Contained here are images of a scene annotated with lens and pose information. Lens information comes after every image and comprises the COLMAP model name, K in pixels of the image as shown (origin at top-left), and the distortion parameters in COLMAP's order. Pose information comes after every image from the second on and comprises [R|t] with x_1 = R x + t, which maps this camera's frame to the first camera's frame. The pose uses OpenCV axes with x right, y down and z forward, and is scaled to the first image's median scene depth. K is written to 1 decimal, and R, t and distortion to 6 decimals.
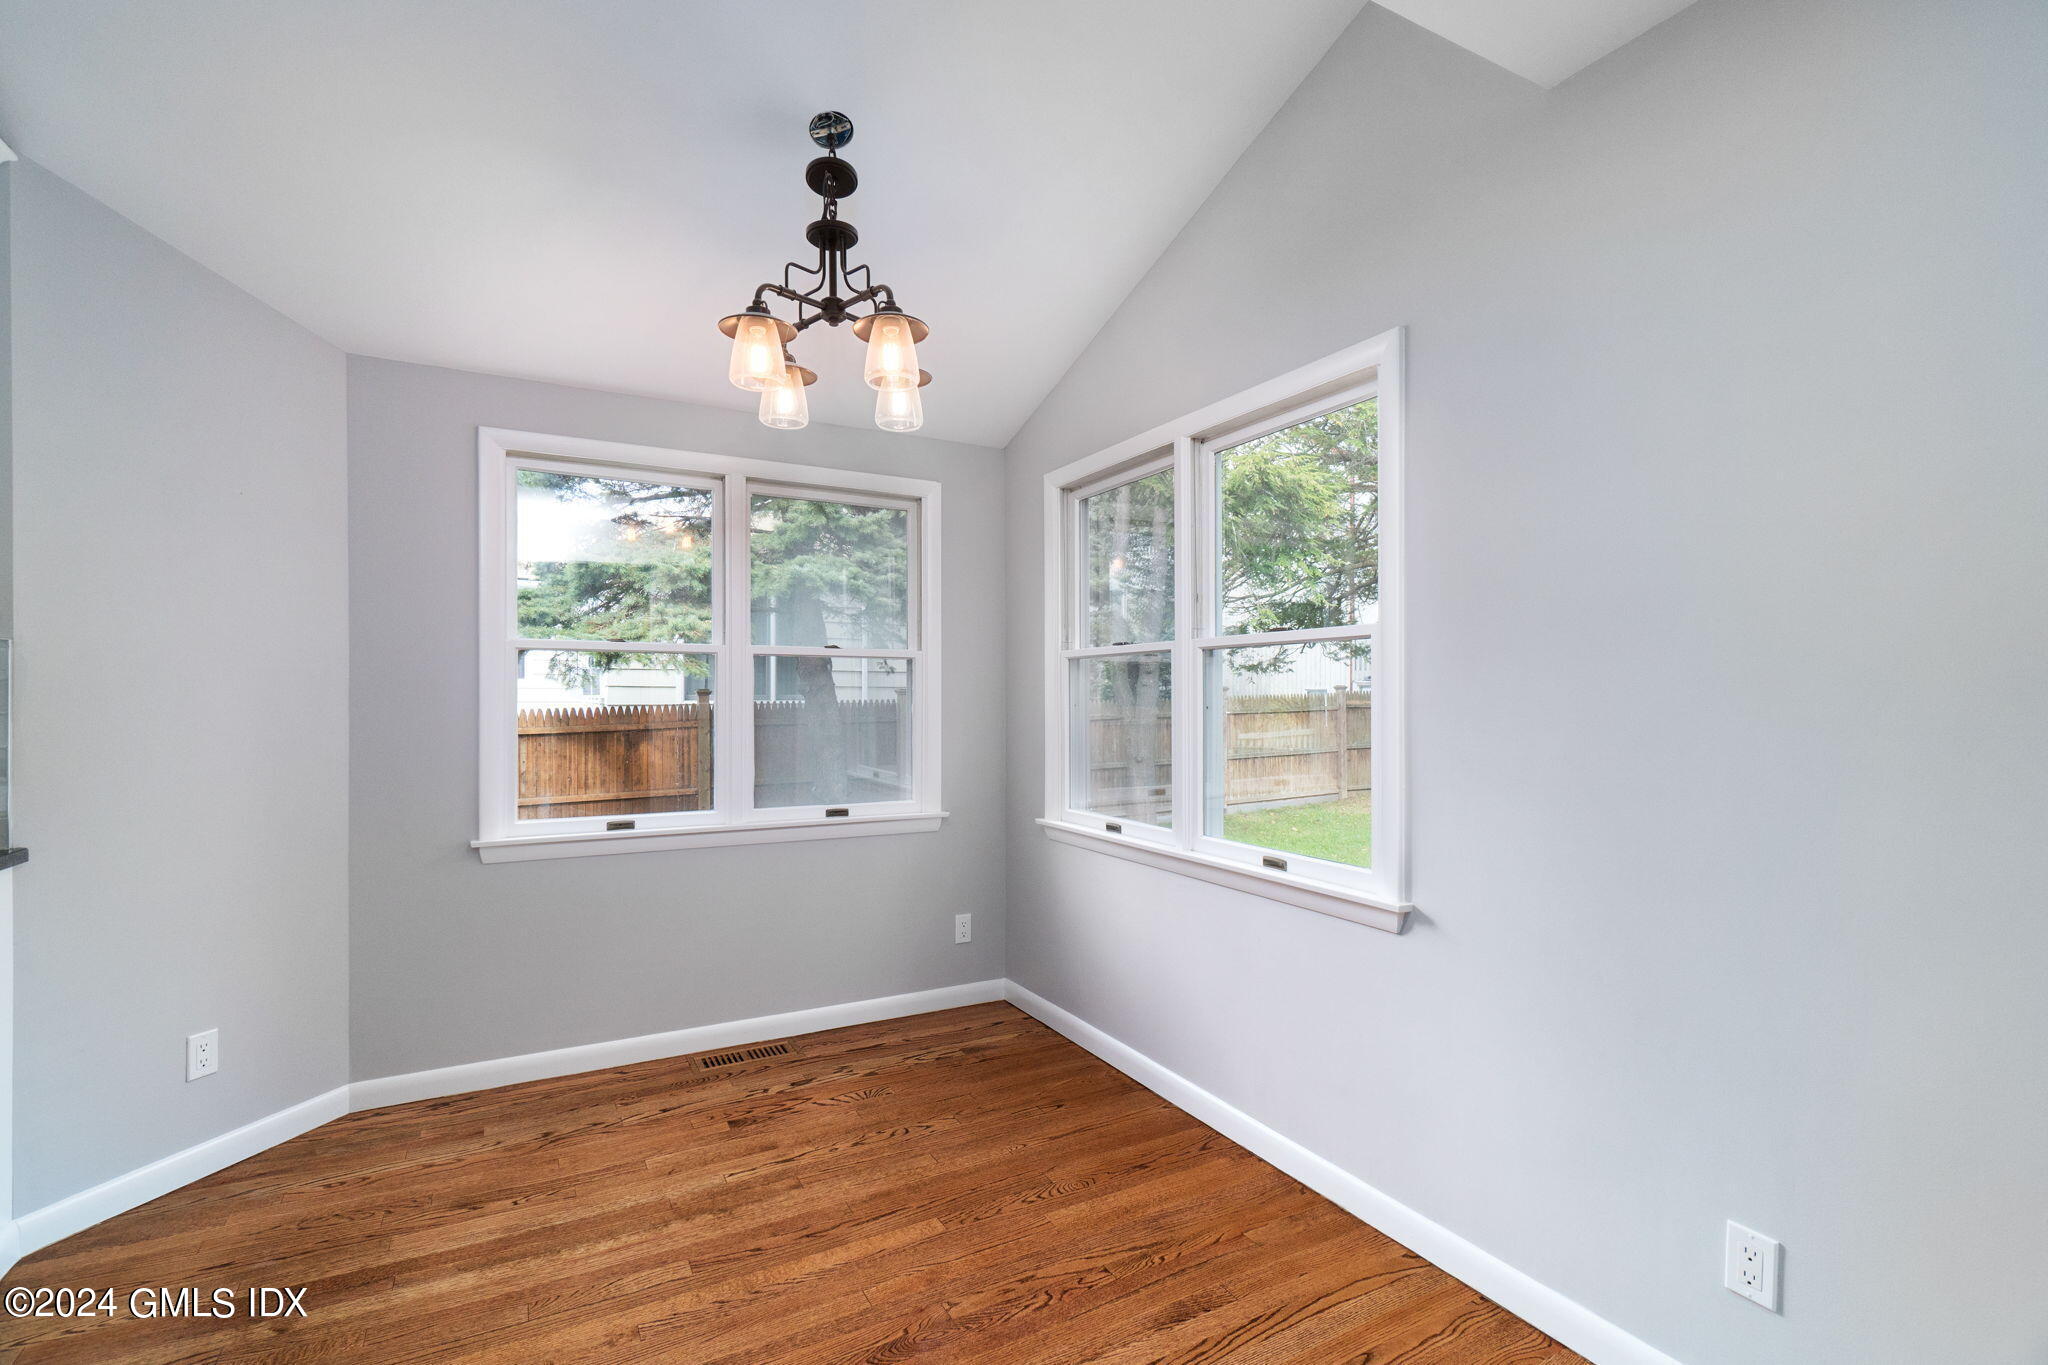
lens RADIAL K [[903.8, 0, 1016.9], [0, 903.8, 696.2], [0, 0, 1]] dist [0.069414, -0.033847]
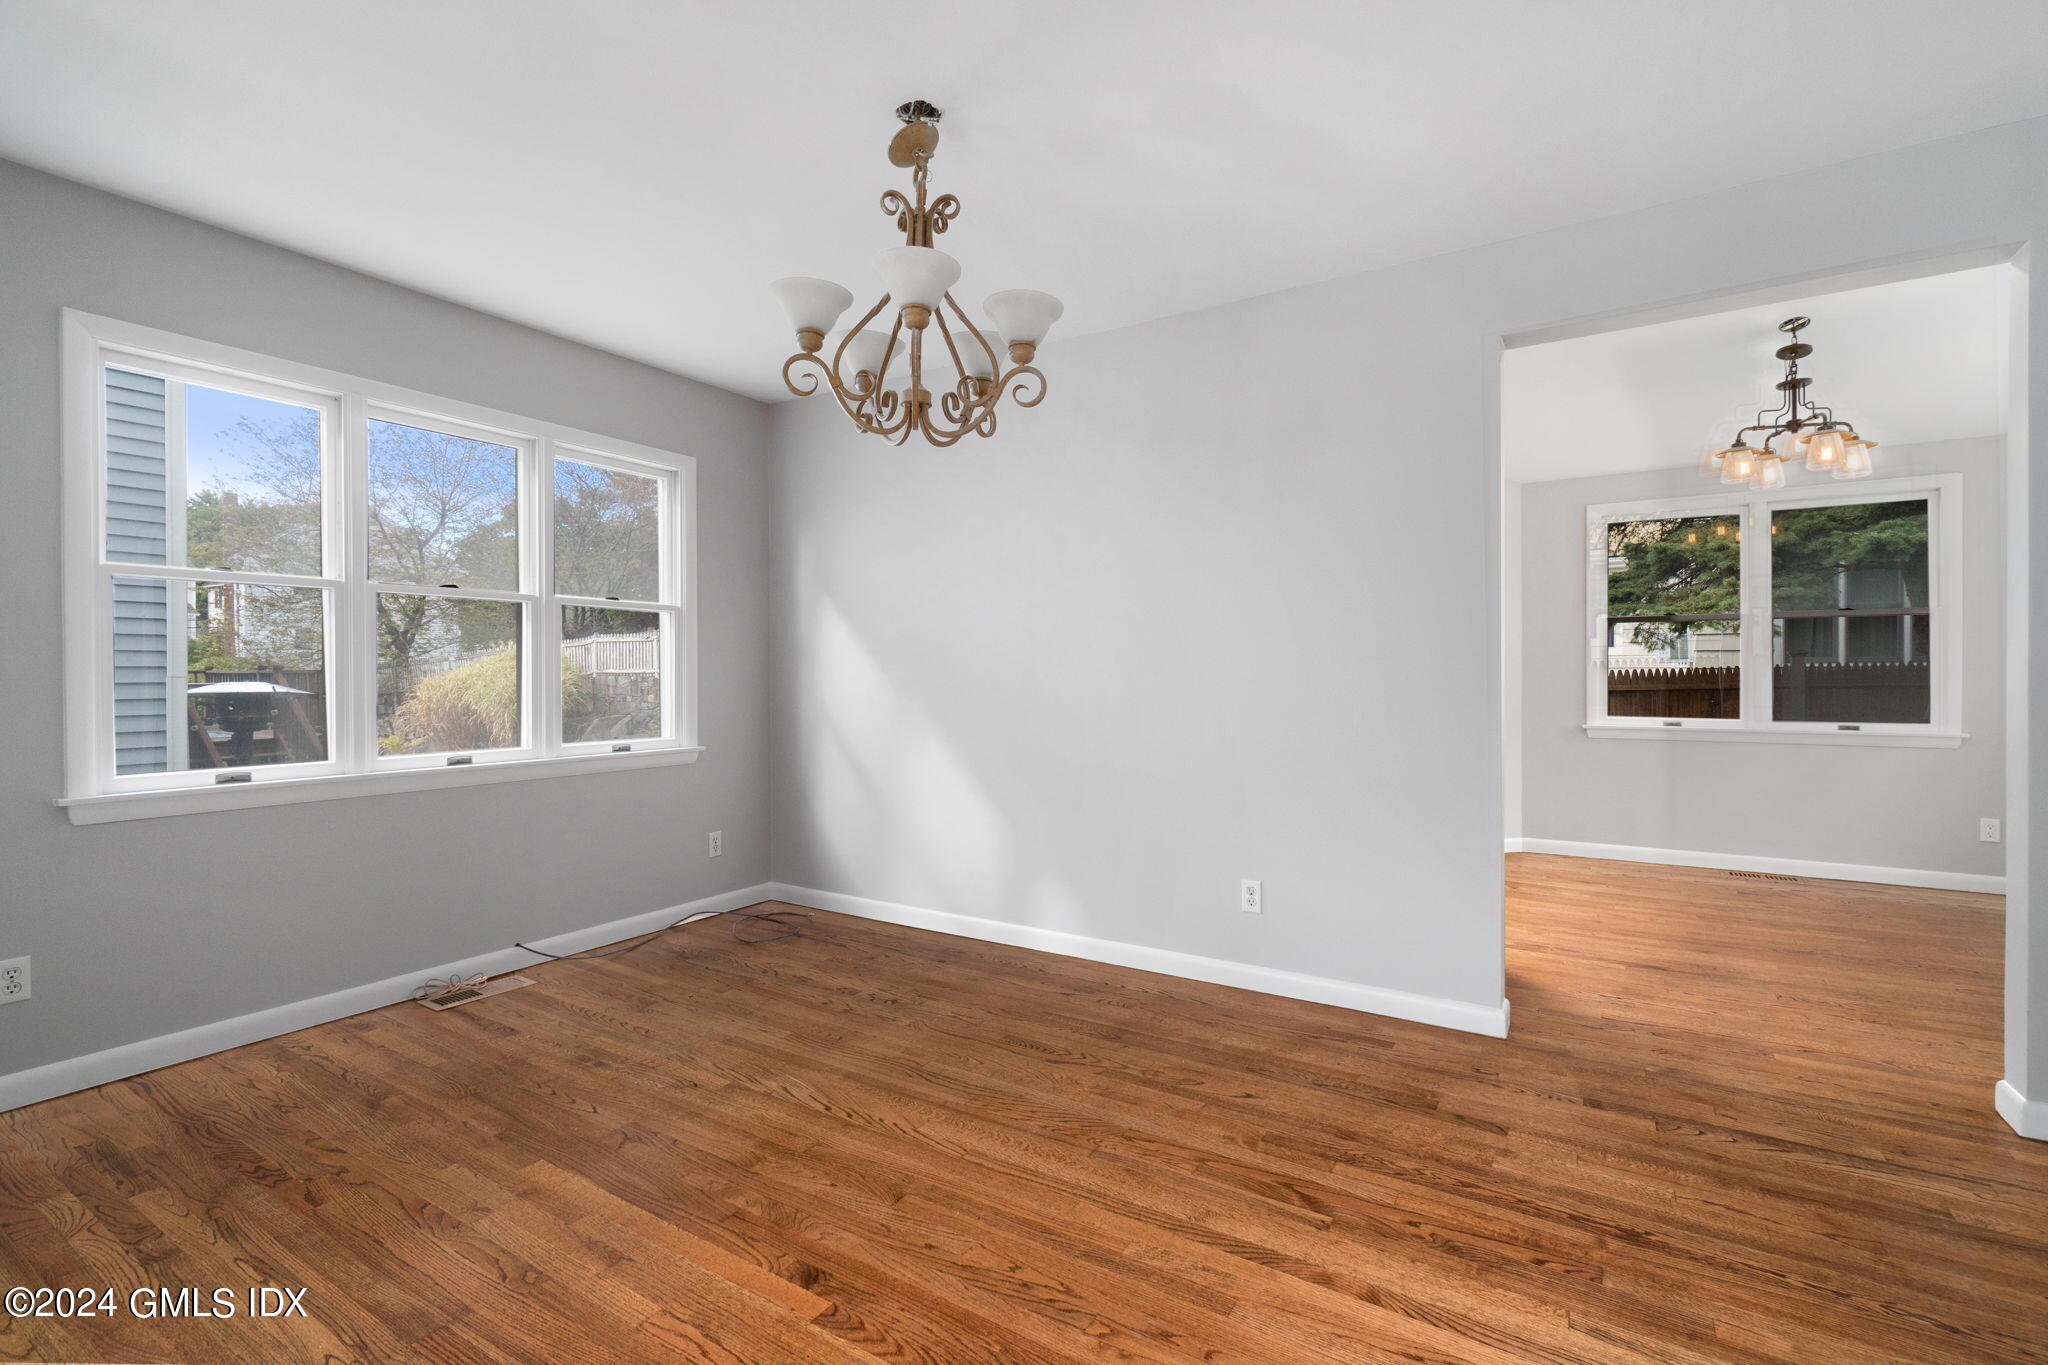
lens RADIAL K [[899.9, 0, 1005.4], [0, 899.9, 650.6], [0, 0, 1]] dist [-0.000281, -0.000422]
pose [[0.464736, -0.017157, -0.885283, 0.211826], [0.000662, 0.999819, -0.019029, 0.015560], [0.885449, 0.008257, 0.464663, -0.392872]]
